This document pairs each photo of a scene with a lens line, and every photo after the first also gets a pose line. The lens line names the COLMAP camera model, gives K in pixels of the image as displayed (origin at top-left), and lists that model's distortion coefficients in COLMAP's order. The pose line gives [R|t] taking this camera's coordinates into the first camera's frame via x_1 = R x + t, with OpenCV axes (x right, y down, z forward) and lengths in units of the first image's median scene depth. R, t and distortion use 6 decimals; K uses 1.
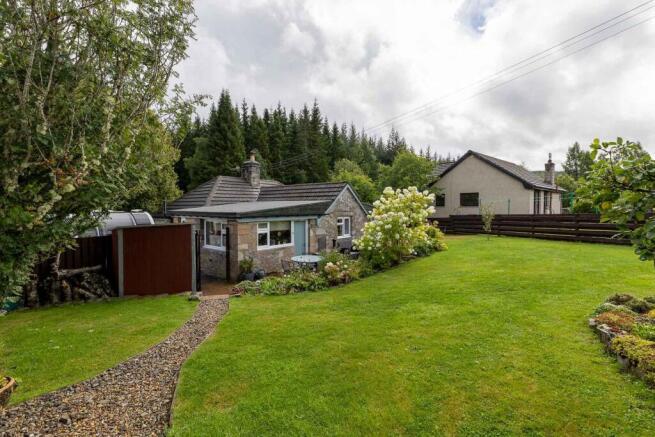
lens RADIAL K [[282.4, 0, 325.4], [0, 282.4, 217.7], [0, 0, 1]] dist [0.000093, 0.000099]
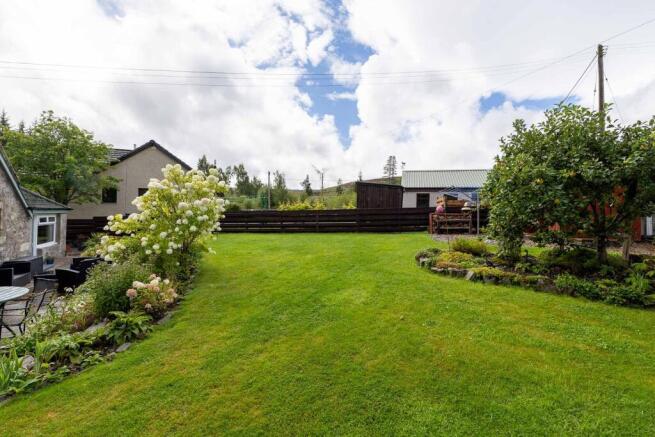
lens RADIAL K [[282.4, 0, 325.3], [0, 282.4, 216.3], [0, 0, 1]] dist [0.000093, 0.000099]
pose [[0.353365, 0.013616, 0.935386, -0.251346], [0.006202, 0.999838, -0.016898, 0.029300], [-0.935465, 0.011772, 0.353223, 0.309160]]
